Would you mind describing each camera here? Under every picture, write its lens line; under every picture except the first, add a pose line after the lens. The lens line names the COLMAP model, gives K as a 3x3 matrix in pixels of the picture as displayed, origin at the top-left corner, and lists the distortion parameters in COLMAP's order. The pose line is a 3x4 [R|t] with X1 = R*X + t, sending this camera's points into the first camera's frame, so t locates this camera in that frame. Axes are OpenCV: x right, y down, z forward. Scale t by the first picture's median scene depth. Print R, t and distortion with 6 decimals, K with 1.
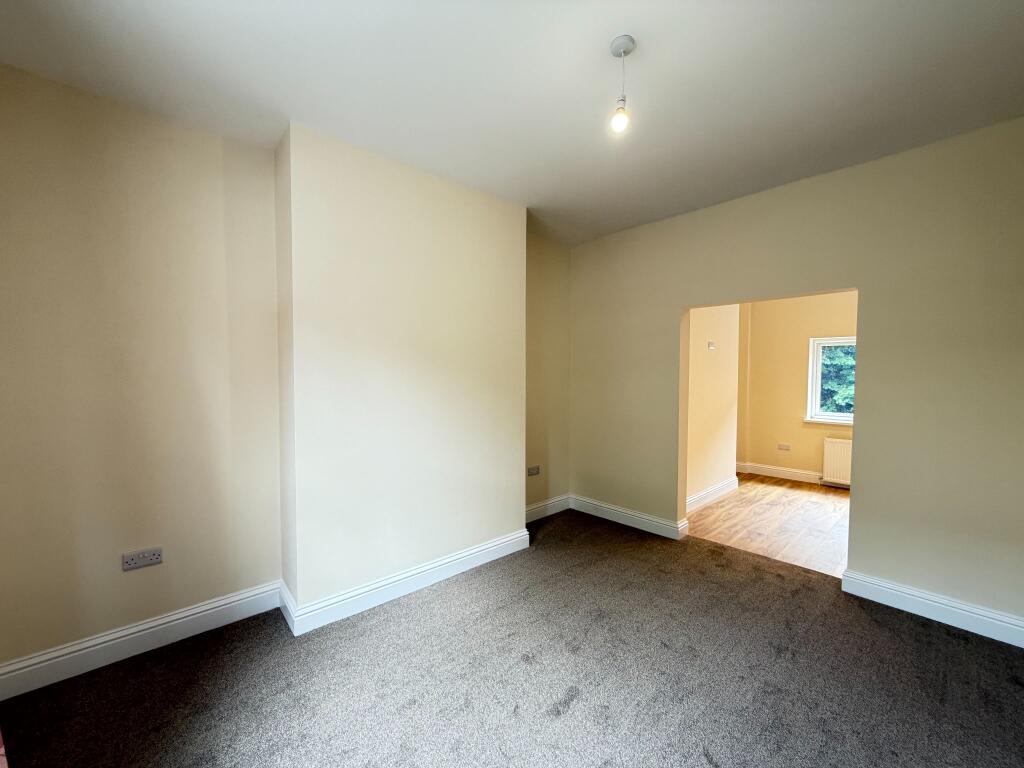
lens RADIAL K [[410.0, 0, 512.9], [0, 410.0, 379.9], [0, 0, 1]] dist [0.004539, -0.000710]
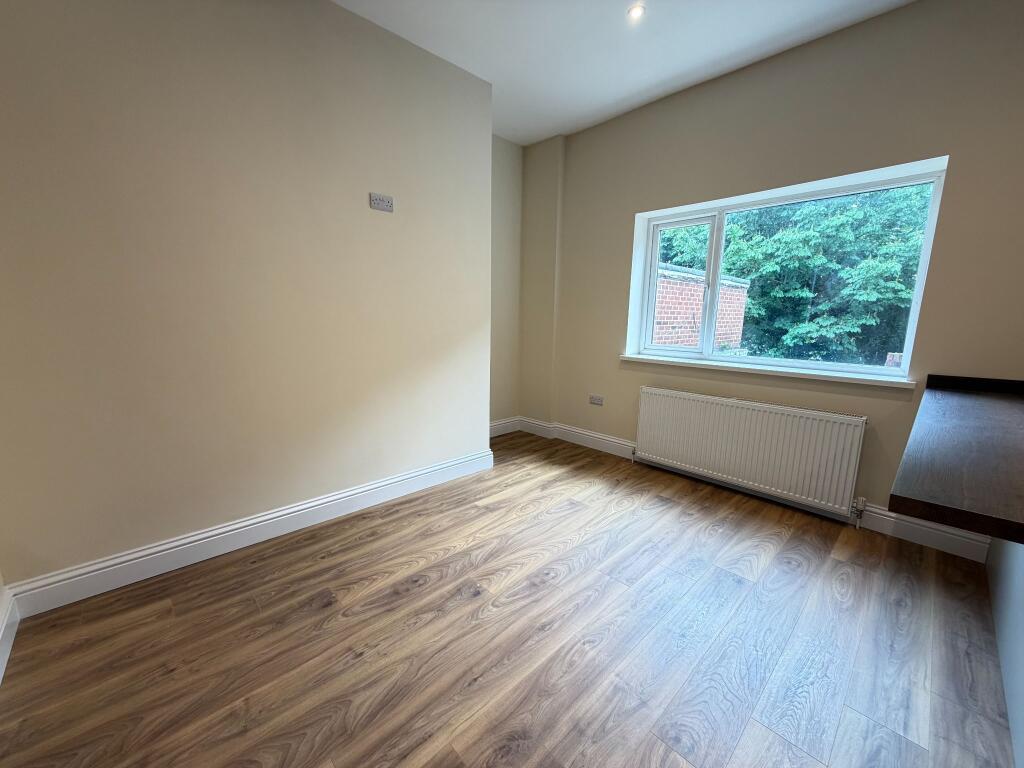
lens RADIAL K [[410.0, 0, 508.5], [0, 410.0, 384.3], [0, 0, 1]] dist [0.004539, -0.000710]
pose [[0.999882, 0.006768, 0.013822, 0.629052], [-0.008722, 0.989155, 0.146618, 0.060222], [-0.012680, -0.146721, 0.989097, 0.476938]]
